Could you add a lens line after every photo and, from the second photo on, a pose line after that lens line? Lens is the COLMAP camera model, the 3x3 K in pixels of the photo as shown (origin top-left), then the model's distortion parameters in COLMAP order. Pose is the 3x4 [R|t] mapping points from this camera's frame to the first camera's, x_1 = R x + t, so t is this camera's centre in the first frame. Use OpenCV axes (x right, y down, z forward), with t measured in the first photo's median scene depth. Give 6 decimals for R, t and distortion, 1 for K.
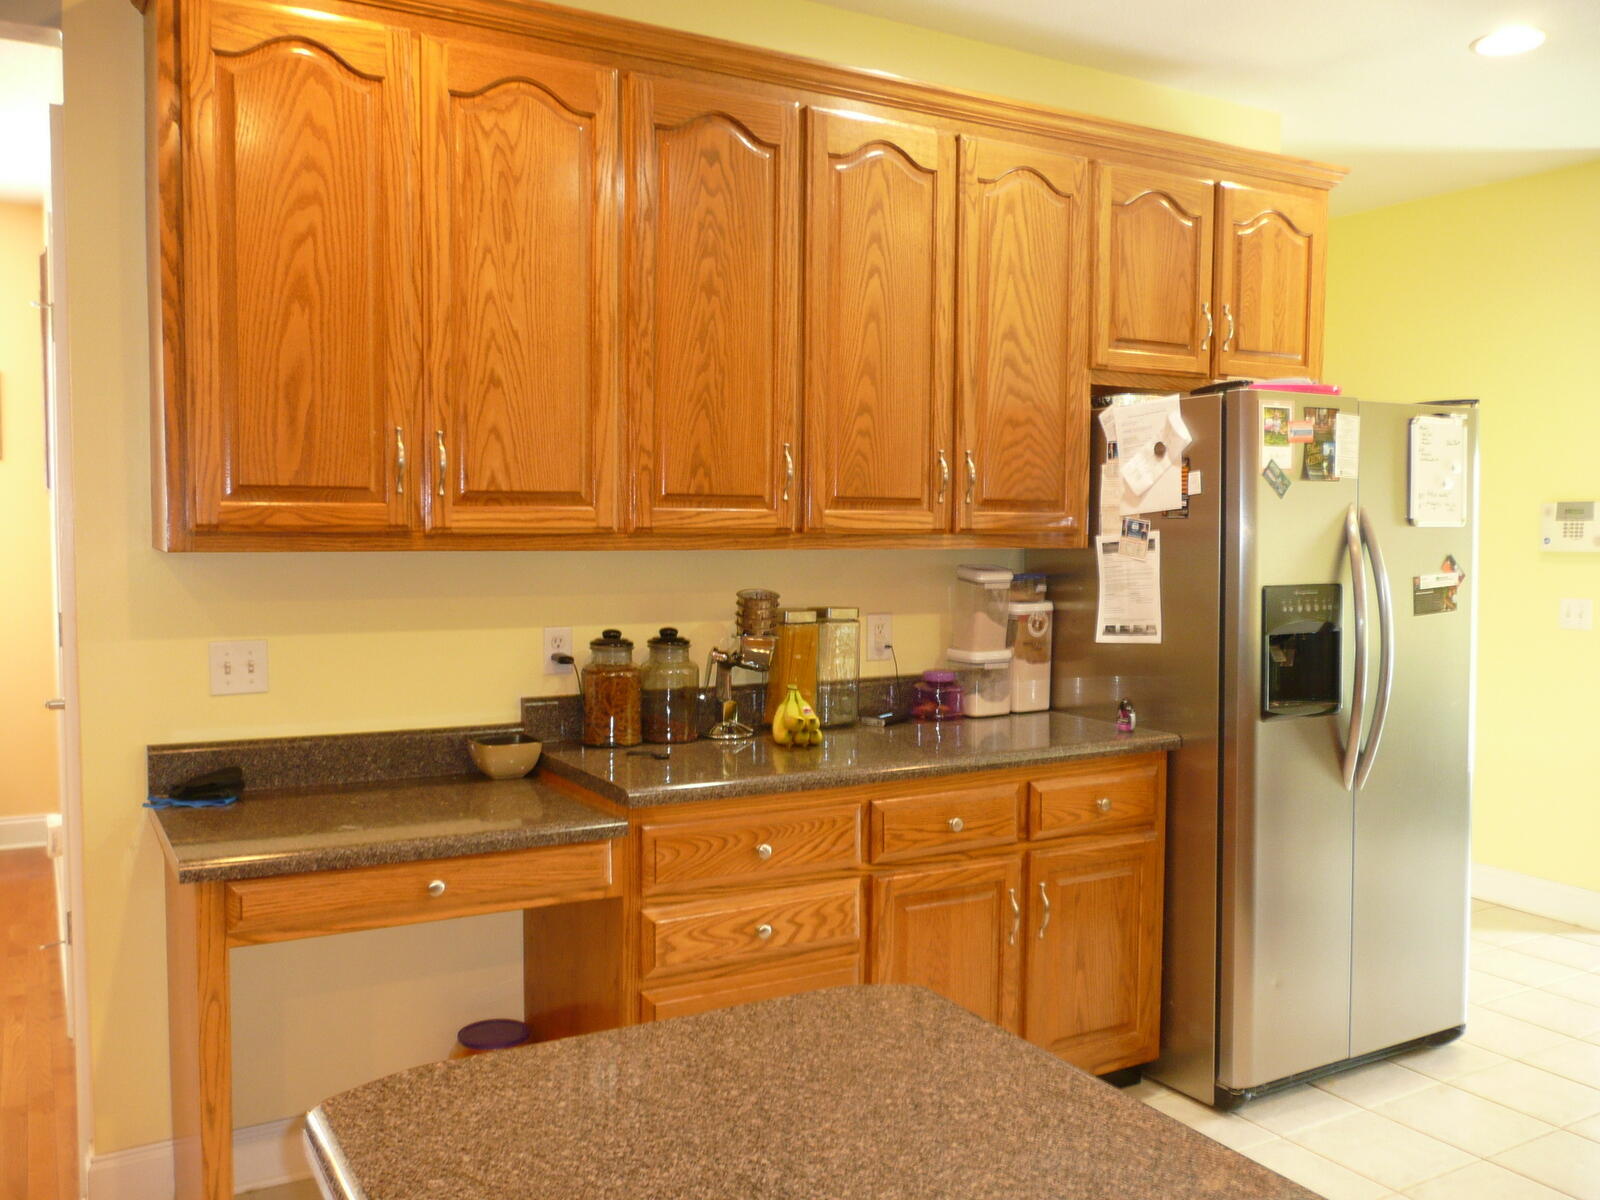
lens RADIAL K [[1346.6, 0, 797.9], [0, 1346.6, 596.2], [0, 0, 1]] dist [-0.033060, 0.031498]
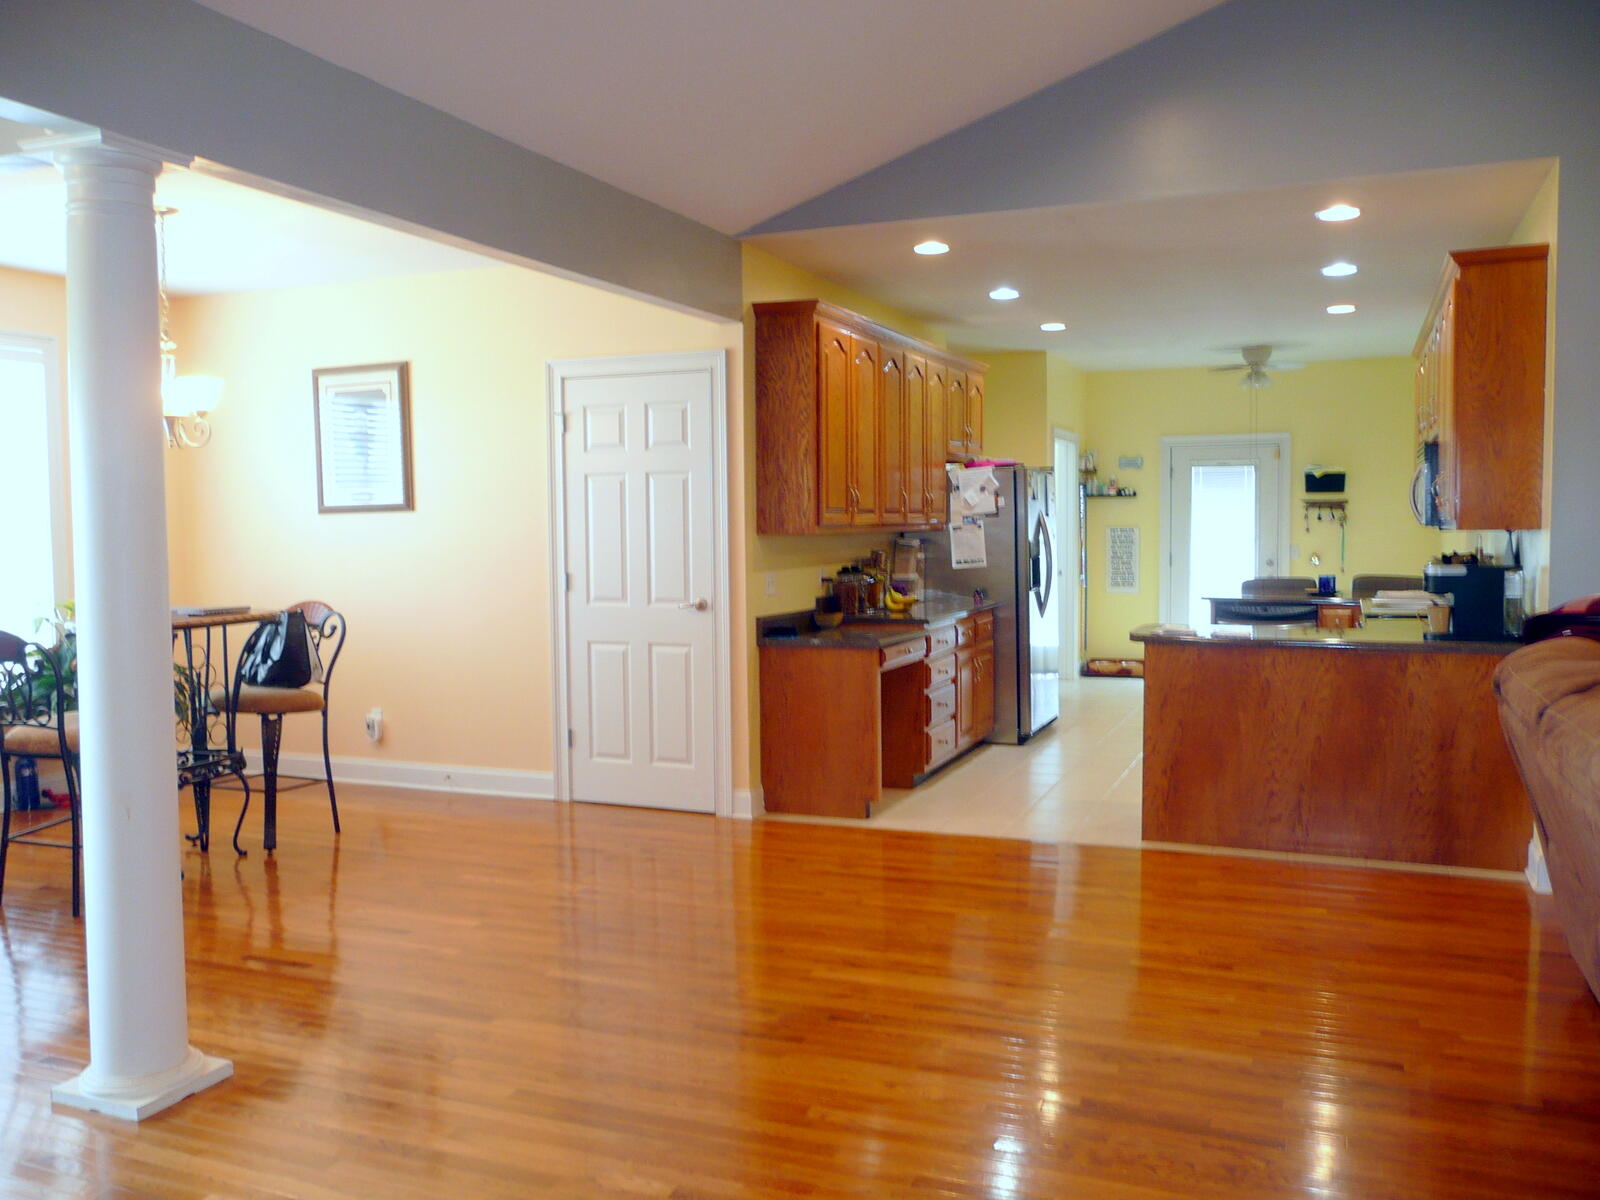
lens RADIAL K [[1346.6, 0, 805.0], [0, 1346.6, 604.6], [0, 0, 1]] dist [-0.033060, 0.031498]
pose [[0.790547, -0.055274, 0.609902, -1.576668], [0.049246, 0.998431, 0.026653, 0.024317], [-0.610418, 0.008965, 0.792029, -0.805449]]
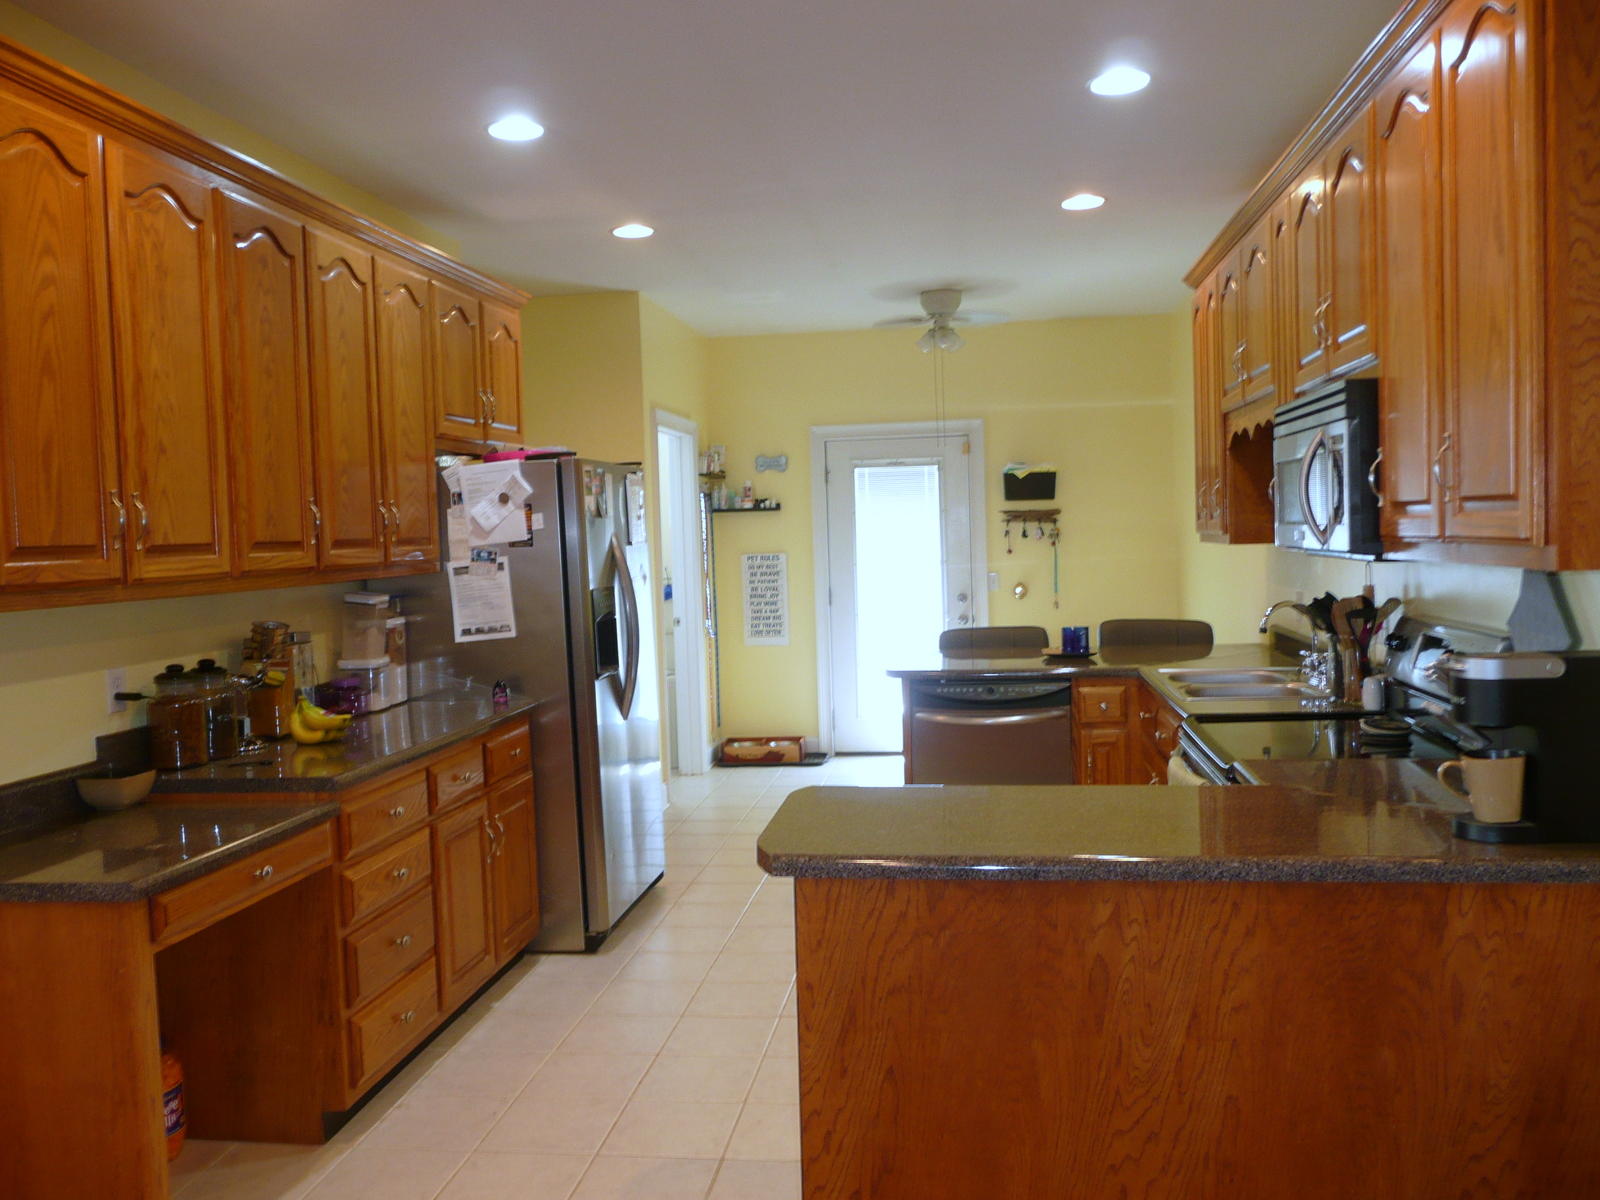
lens RADIAL K [[1346.6, 0, 799.1], [0, 1346.6, 599.0], [0, 0, 1]] dist [-0.033060, 0.031498]
pose [[0.615044, -0.067618, 0.785588, -0.660891], [0.079446, 0.996560, 0.023579, -0.014019], [-0.784481, 0.047910, 0.618300, -0.098982]]
